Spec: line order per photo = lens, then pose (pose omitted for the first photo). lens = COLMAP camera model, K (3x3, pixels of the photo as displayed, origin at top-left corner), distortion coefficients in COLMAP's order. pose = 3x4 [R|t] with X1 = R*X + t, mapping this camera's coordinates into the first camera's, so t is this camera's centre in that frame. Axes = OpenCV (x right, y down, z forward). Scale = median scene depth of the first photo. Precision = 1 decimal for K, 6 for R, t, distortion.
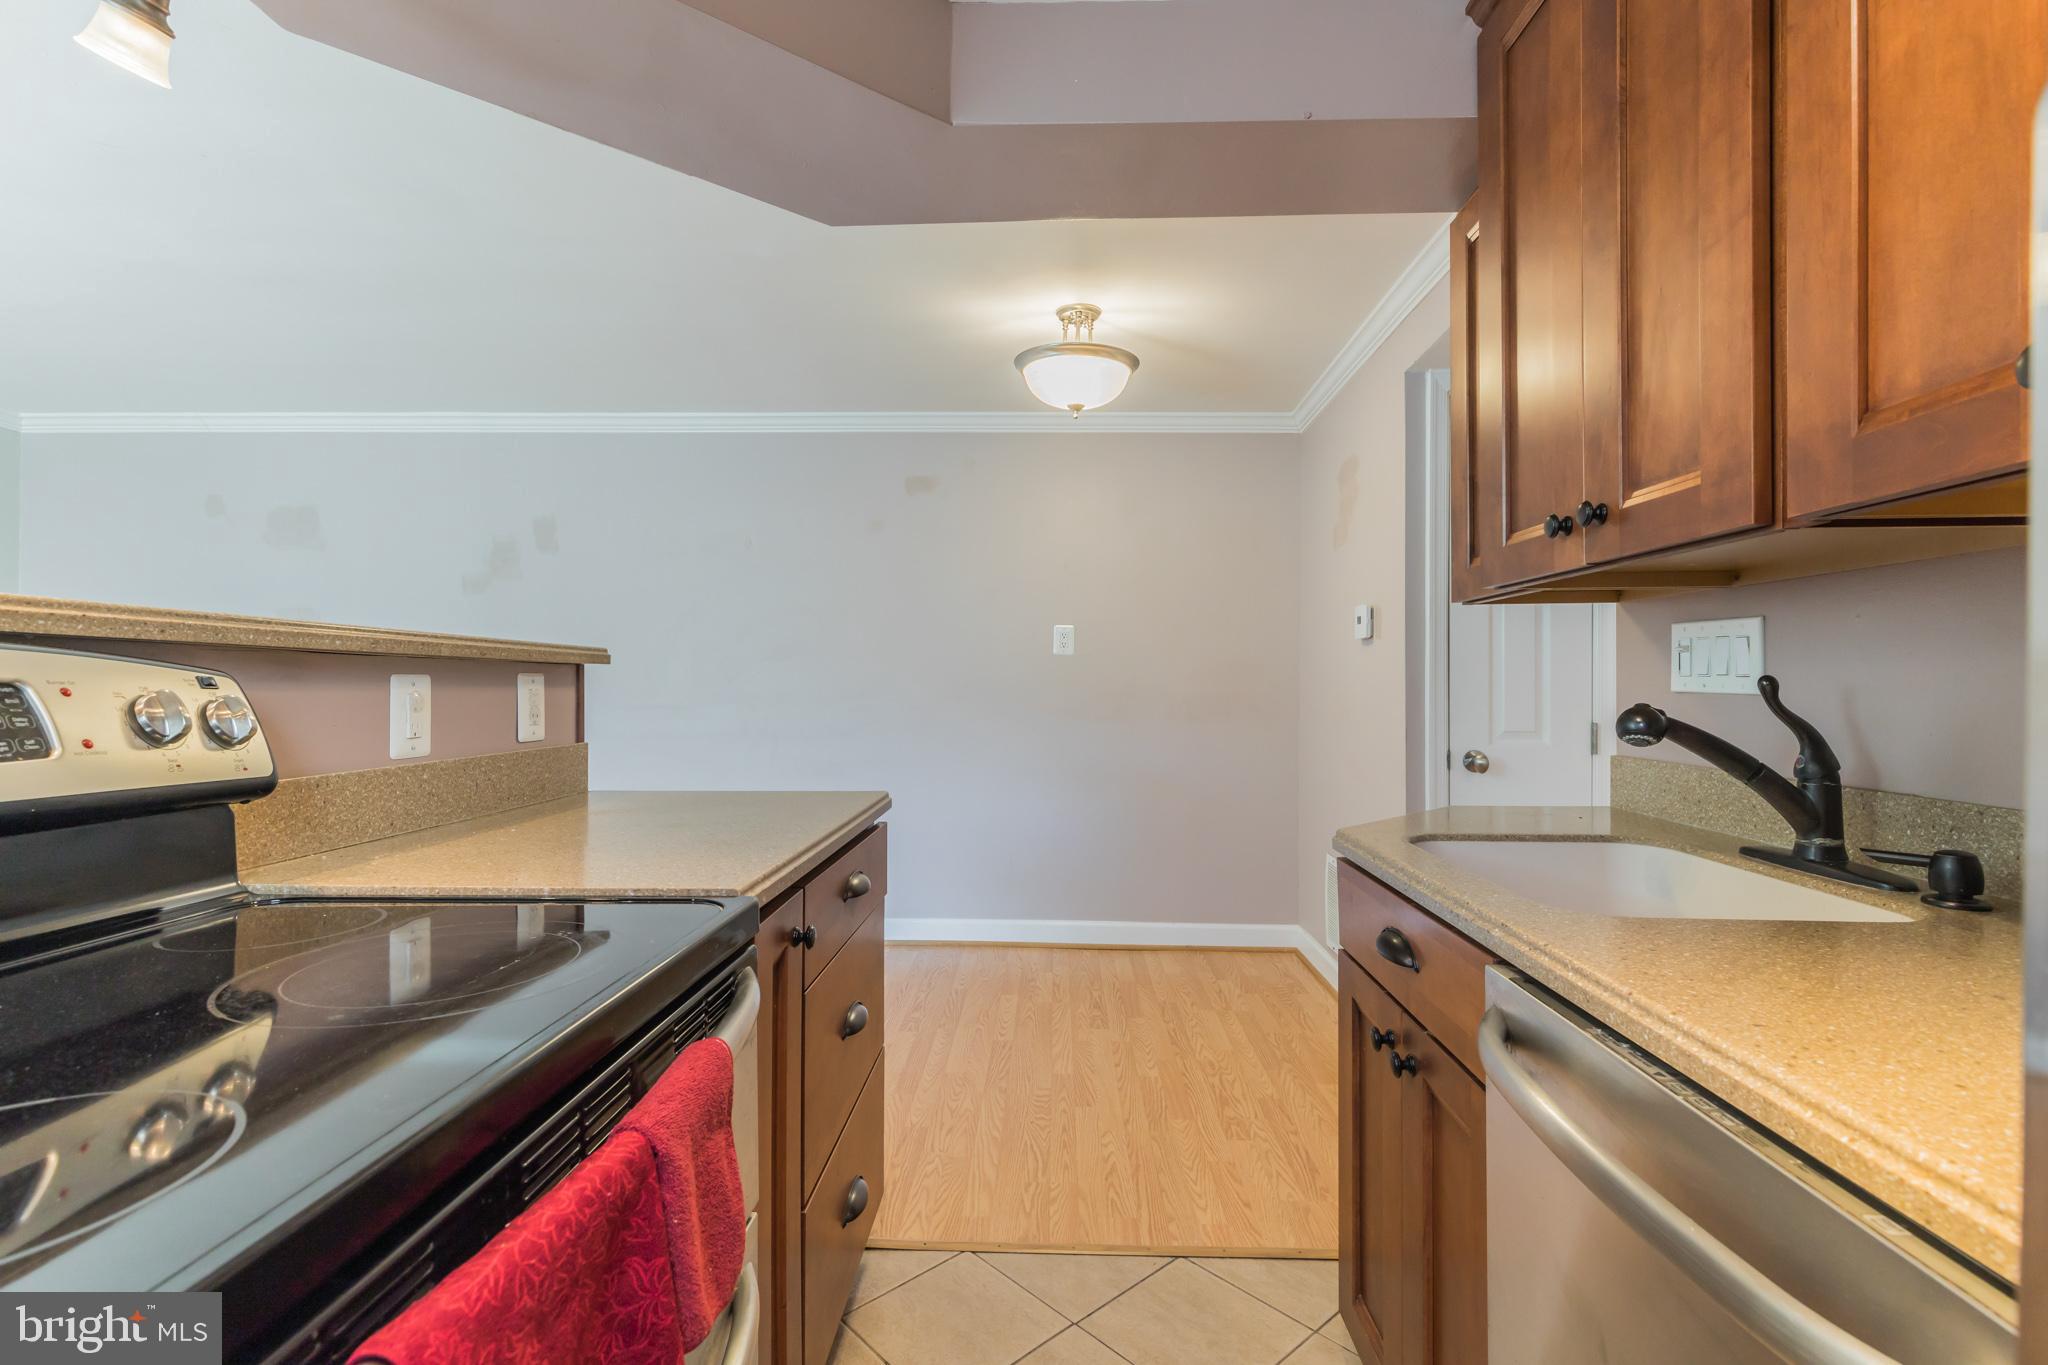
lens RADIAL K [[924.9, 0, 1013.8], [0, 924.9, 680.9], [0, 0, 1]] dist [0.002620, -0.000091]
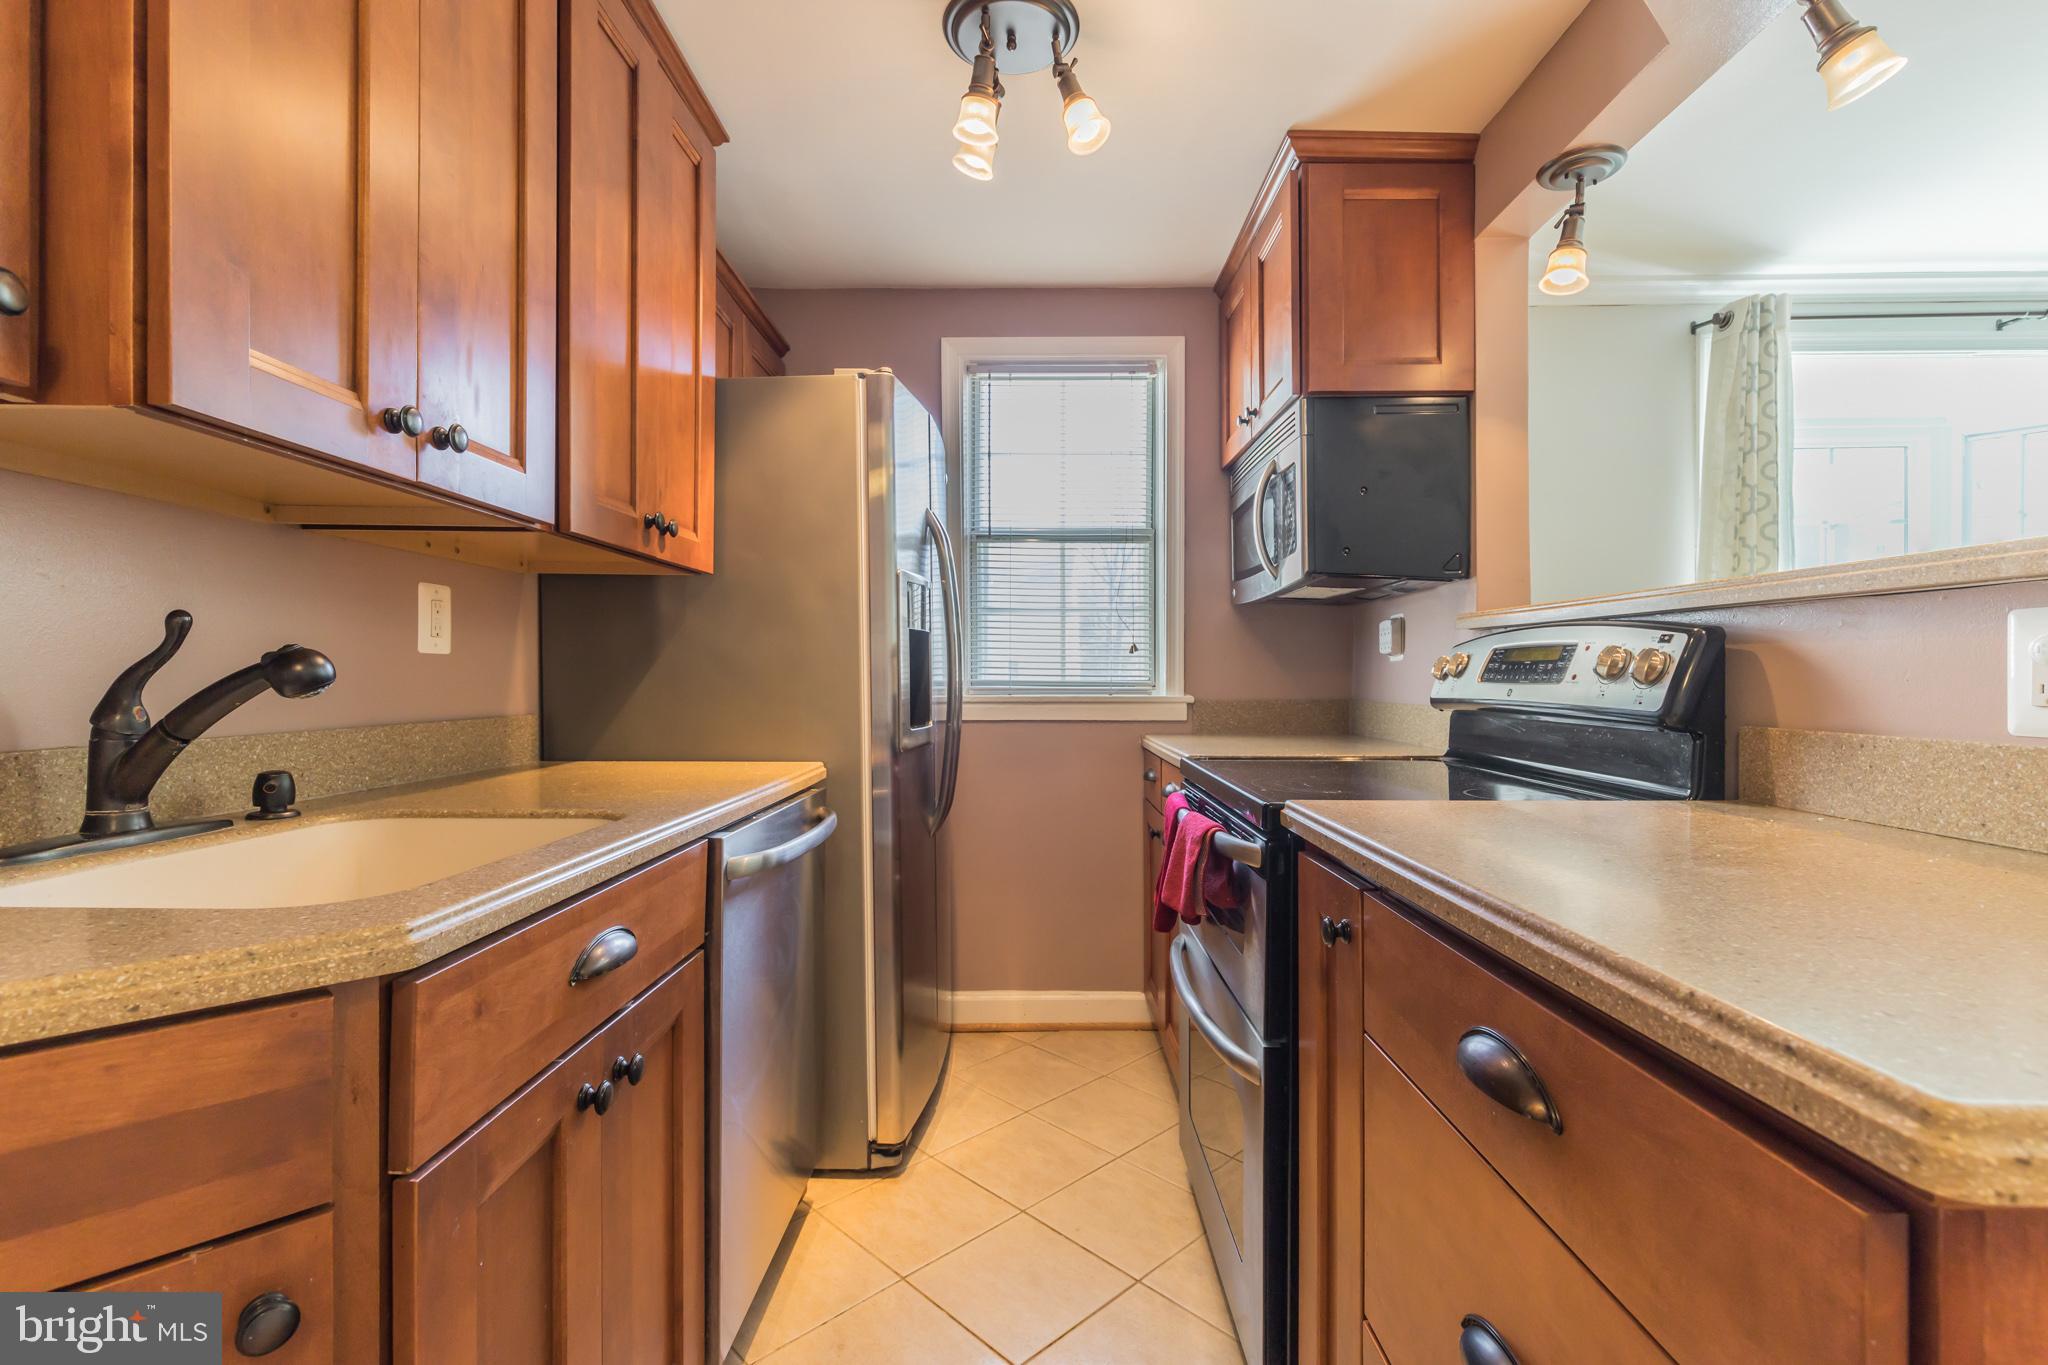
lens RADIAL K [[924.9, 0, 1013.8], [0, 924.9, 680.9], [0, 0, 1]] dist [0.002620, -0.000091]
pose [[-0.999424, -0.003262, -0.033779, 0.086334], [-0.003341, 0.999992, 0.002298, 0.045779], [0.033772, 0.002409, -0.999427, 1.657899]]
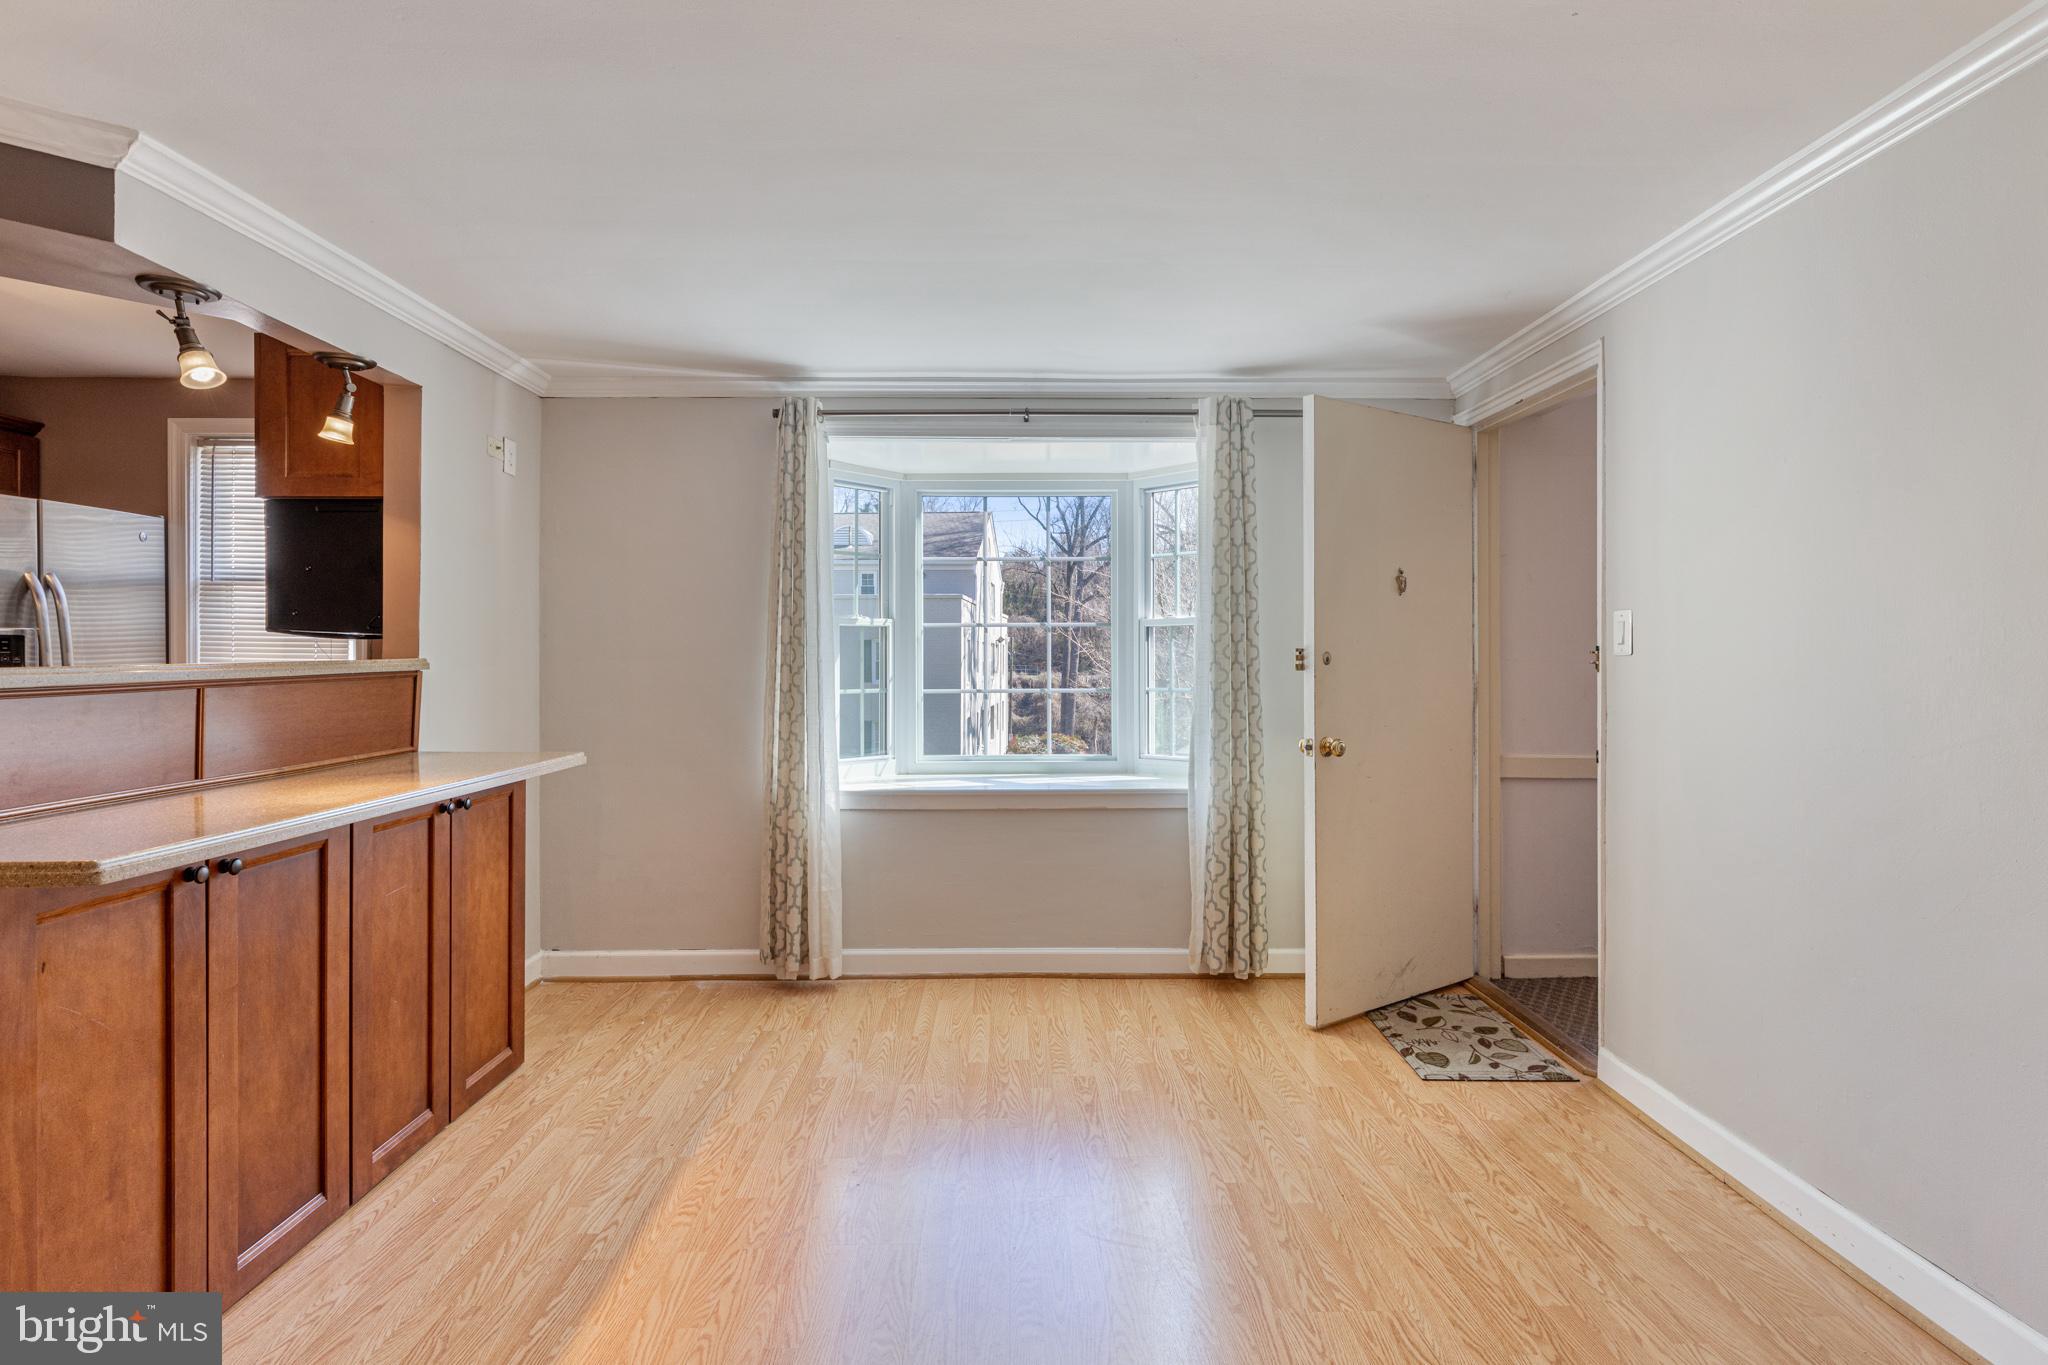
lens RADIAL K [[1042.8, 0, 1026.3], [0, 1042.8, 651.6], [0, 0, 1]] dist [0.001652, 0.000456]
pose [[-0.997728, -0.003452, -0.067283, -1.954411], [-0.003564, 0.999992, 0.001551, -0.089159], [0.067277, 0.001788, -0.997733, 2.584123]]
